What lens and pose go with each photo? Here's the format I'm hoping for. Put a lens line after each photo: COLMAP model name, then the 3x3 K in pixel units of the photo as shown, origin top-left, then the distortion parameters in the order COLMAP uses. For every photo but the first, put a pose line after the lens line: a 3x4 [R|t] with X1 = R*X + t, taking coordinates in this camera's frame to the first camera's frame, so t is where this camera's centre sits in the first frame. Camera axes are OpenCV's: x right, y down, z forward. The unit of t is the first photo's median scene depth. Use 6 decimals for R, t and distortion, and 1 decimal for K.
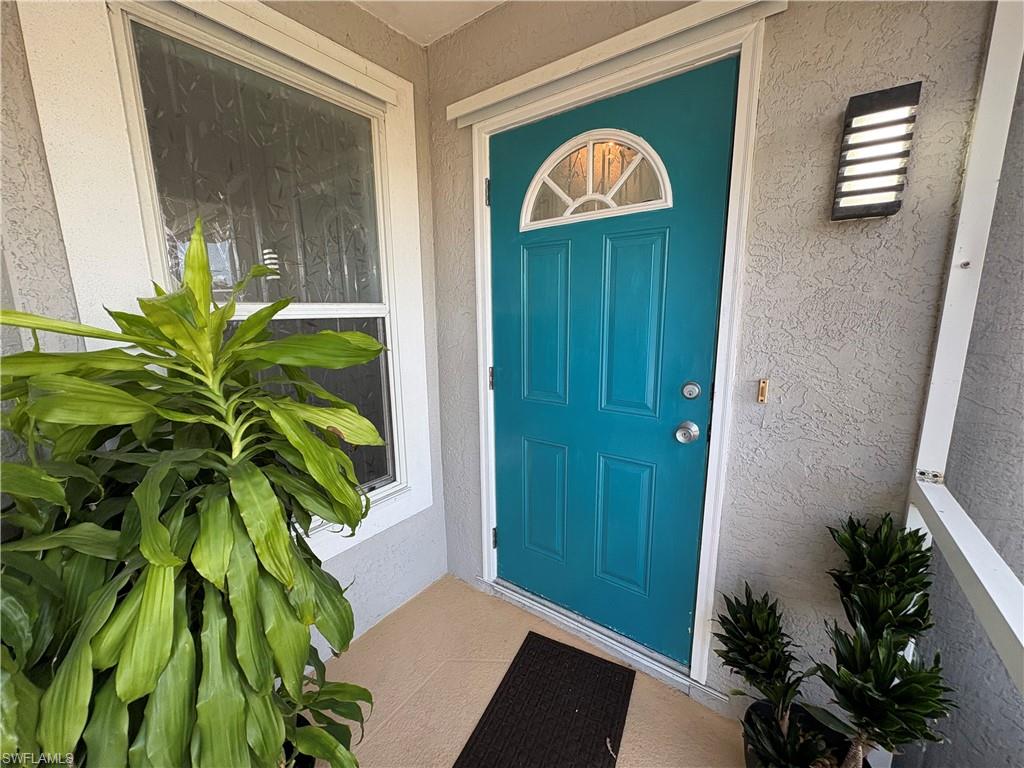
lens RADIAL K [[406.8, 0, 512.9], [0, 406.8, 383.8], [0, 0, 1]] dist [0.000676, -0.000208]
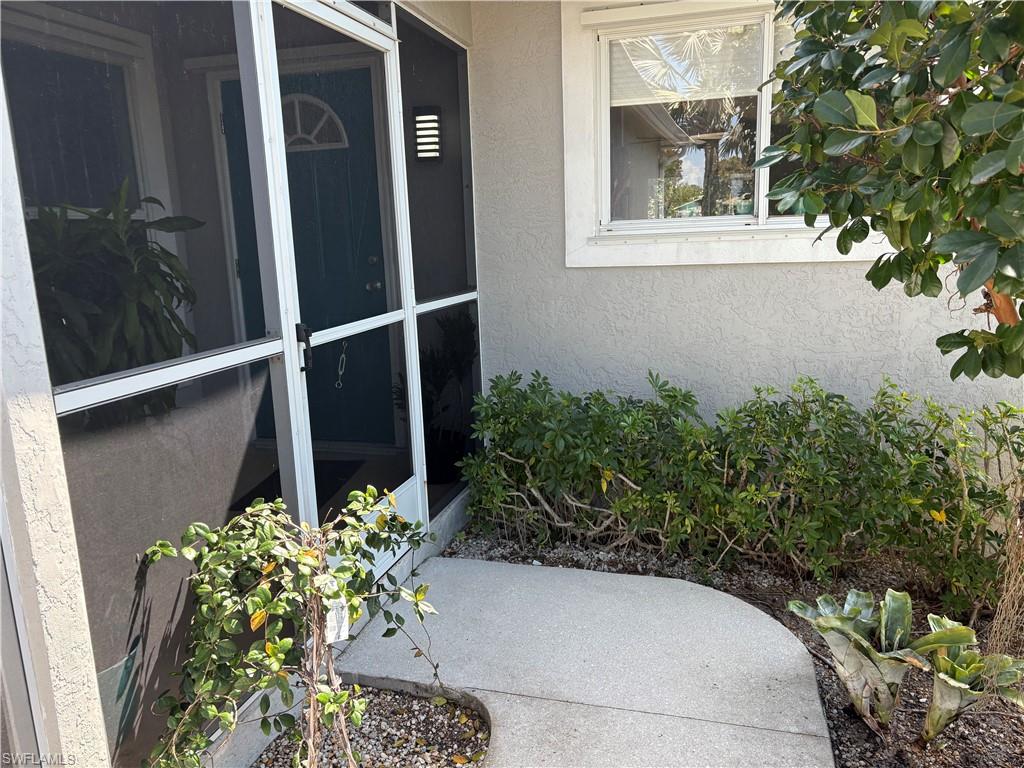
lens RADIAL K [[779.2, 0, 514.2], [0, 779.2, 384.0], [0, 0, 1]] dist [0.047760, -0.050916]
pose [[0.938405, -0.086700, 0.334483, -0.117506], [0.084205, 0.996206, 0.021984, 0.463366], [-0.335120, 0.007535, 0.942145, -2.014676]]
